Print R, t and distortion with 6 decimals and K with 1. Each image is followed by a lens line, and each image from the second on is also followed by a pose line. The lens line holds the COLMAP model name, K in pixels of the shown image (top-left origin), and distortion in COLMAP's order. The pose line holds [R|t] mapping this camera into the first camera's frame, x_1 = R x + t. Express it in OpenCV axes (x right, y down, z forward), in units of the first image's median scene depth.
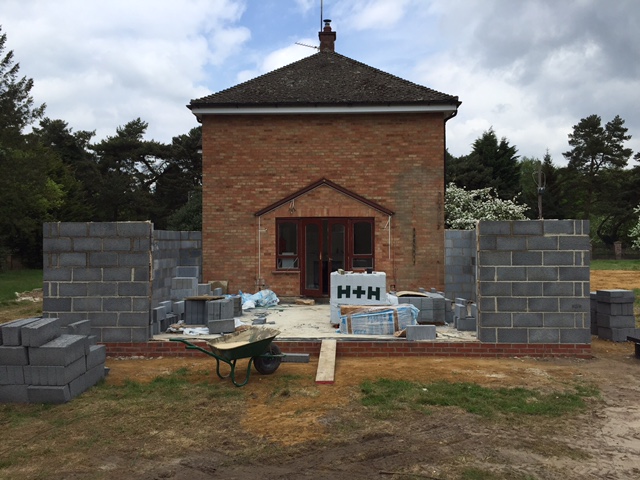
lens RADIAL K [[550.2, 0, 317.2], [0, 550.2, 237.1], [0, 0, 1]] dist [0.084909, -0.113449]
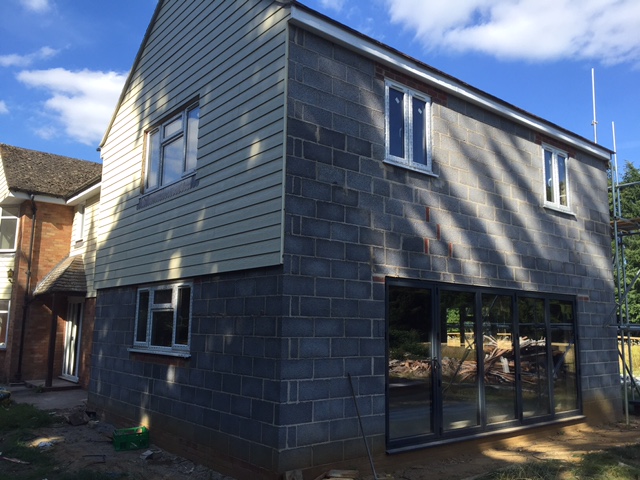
lens RADIAL K [[550.2, 0, 319.0], [0, 550.2, 242.1], [0, 0, 1]] dist [0.084909, -0.113449]
pose [[0.748981, 0.113483, 0.652801, -0.547130], [-0.026076, 0.989509, -0.142099, 0.003338], [-0.662079, 0.089407, 0.744082, 0.260340]]
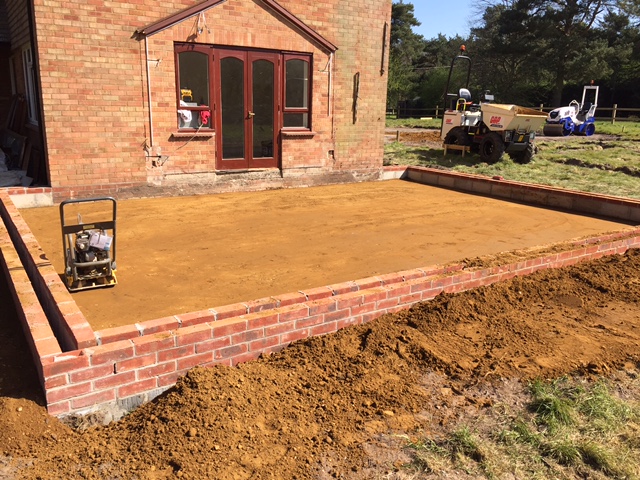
lens RADIAL K [[550.2, 0, 317.2], [0, 550.2, 243.2], [0, 0, 1]] dist [0.084909, -0.113449]
pose [[0.814872, -0.123223, 0.566392, -0.319850], [-0.032443, 0.965915, 0.256818, 0.015884], [-0.578732, -0.227649, 0.783100, 0.390793]]
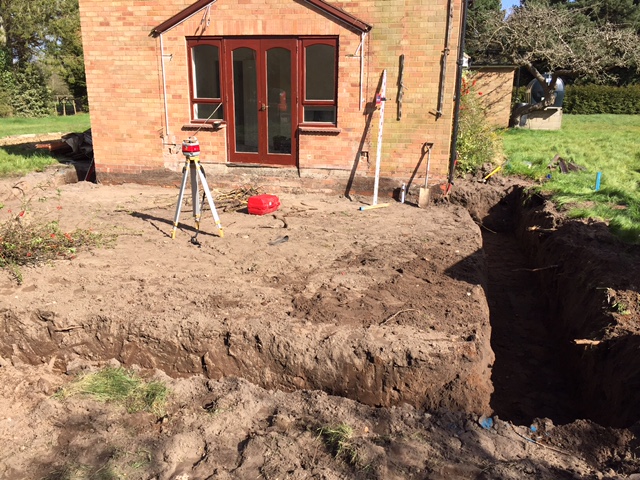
lens RADIAL K [[550.2, 0, 316.6], [0, 550.2, 240.4], [0, 0, 1]] dist [0.084909, -0.113449]
pose [[0.979513, 0.066598, -0.190052, 0.209120], [-0.011699, 0.960959, 0.276442, 0.010992], [0.201042, -0.268555, 0.942051, 0.371626]]
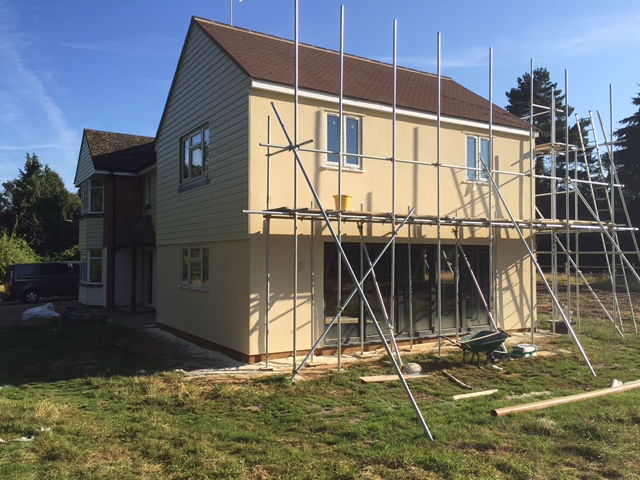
lens RADIAL K [[550.2, 0, 320.2], [0, 550.2, 238.0], [0, 0, 1]] dist [0.084909, -0.113449]
pose [[0.827505, 0.032717, 0.560504, -0.621777], [-0.016988, 0.999303, -0.033248, -0.012384], [-0.561201, 0.017991, 0.827484, -0.064770]]
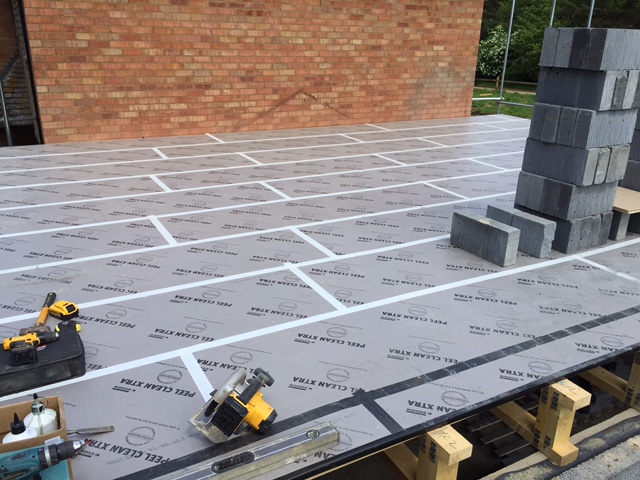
lens RADIAL K [[550.2, 0, 317.1], [0, 550.2, 240.2], [0, 0, 1]] dist [0.084909, -0.113449]
pose [[0.856356, -0.162639, 0.490106, -0.254489], [-0.029161, 0.932361, 0.360352, -0.165373], [-0.515563, -0.322881, 0.793689, 0.536413]]
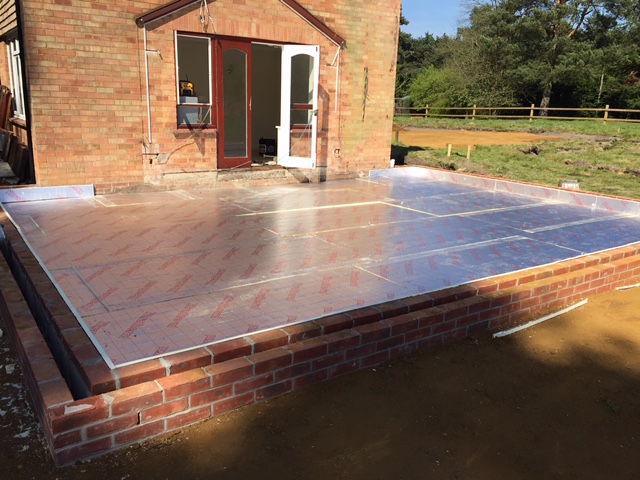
lens RADIAL K [[550.2, 0, 322.7], [0, 550.2, 242.4], [0, 0, 1]] dist [0.084909, -0.113449]
pose [[0.793361, -0.122784, 0.596240, -0.319427], [-0.044099, 0.965282, 0.257460, 0.019699], [-0.607152, -0.230552, 0.760403, 0.436951]]
